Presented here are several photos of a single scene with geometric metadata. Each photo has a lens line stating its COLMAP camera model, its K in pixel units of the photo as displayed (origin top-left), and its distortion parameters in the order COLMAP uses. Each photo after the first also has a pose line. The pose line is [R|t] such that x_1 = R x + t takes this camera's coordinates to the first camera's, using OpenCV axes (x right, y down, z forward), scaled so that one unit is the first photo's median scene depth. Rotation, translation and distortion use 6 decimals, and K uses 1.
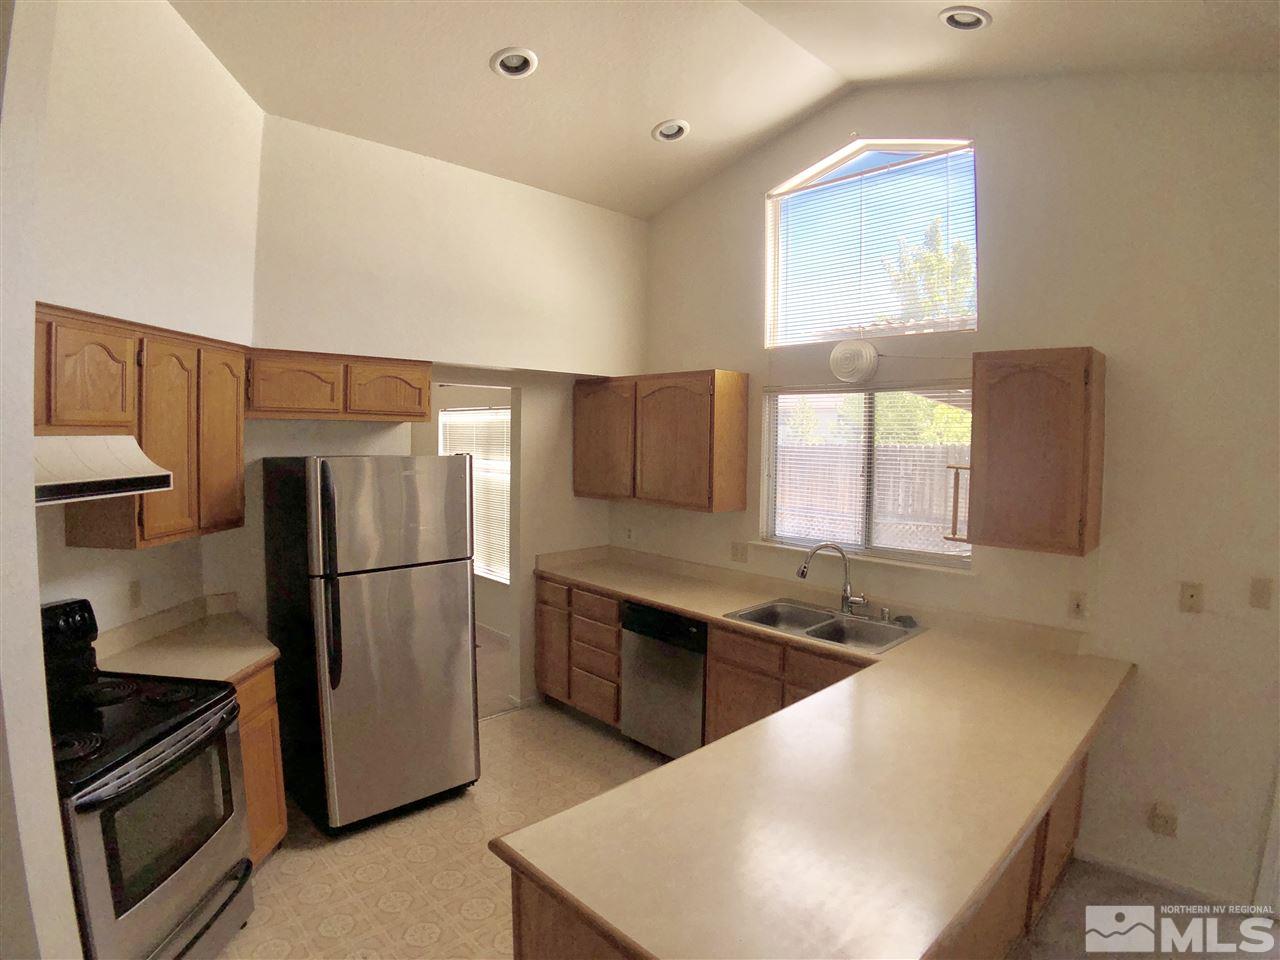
lens RADIAL K [[678.0, 0, 641.7], [0, 678.0, 465.5], [0, 0, 1]] dist [-0.131032, 0.021887]
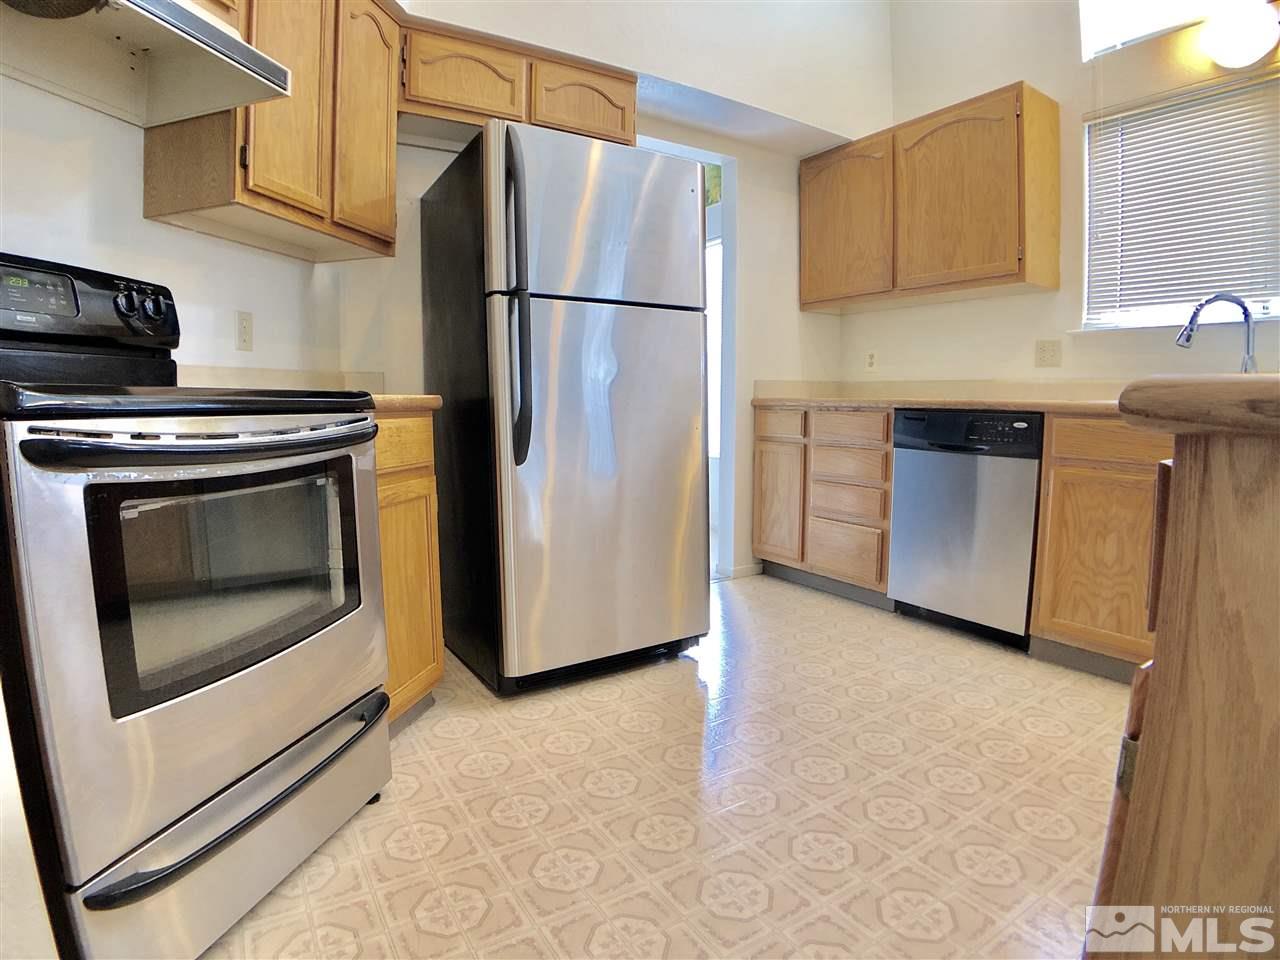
lens RADIAL K [[678.0, 0, 641.7], [0, 678.0, 465.5], [0, 0, 1]] dist [-0.131032, 0.021887]
pose [[0.978622, 0.003736, -0.205634, -0.191001], [0.007310, 0.998572, 0.052929, 0.289010], [0.205538, -0.053301, 0.977197, 0.321046]]
